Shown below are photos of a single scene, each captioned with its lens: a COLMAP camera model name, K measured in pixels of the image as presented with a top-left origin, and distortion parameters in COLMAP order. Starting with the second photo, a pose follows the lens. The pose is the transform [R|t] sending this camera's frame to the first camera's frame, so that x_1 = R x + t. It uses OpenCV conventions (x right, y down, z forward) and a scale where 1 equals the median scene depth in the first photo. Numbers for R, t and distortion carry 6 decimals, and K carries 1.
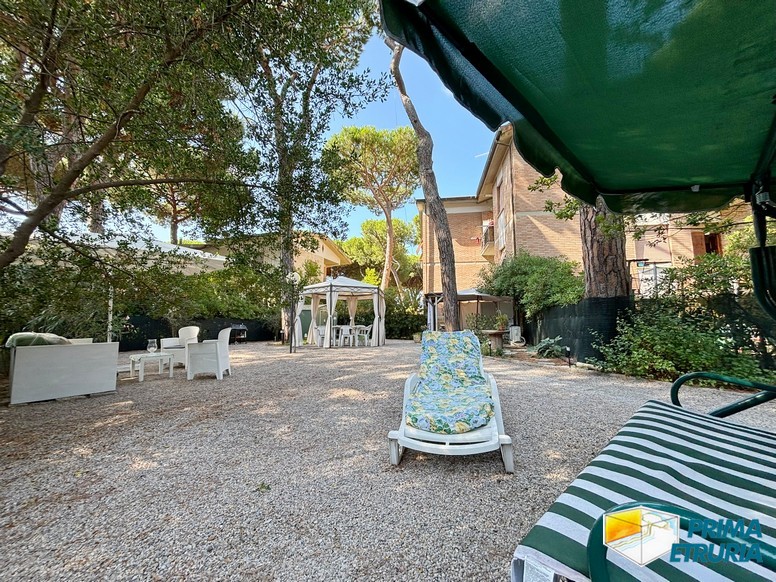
lens RADIAL K [[317.9, 0, 388.0], [0, 317.9, 291.0], [0, 0, 1]] dist [0.010026, 0.000171]
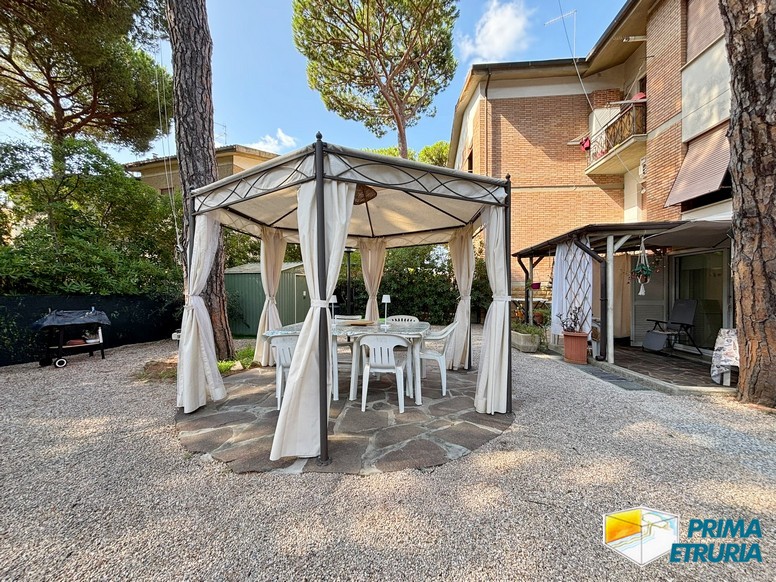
lens RADIAL K [[317.9, 0, 388.0], [0, 317.9, 291.0], [0, 0, 1]] dist [0.010026, 0.000171]
pose [[0.998677, -0.004629, 0.051207, -0.095942], [-0.001303, 0.993339, 0.115225, 0.030012], [-0.051399, -0.115140, 0.992019, 0.515804]]
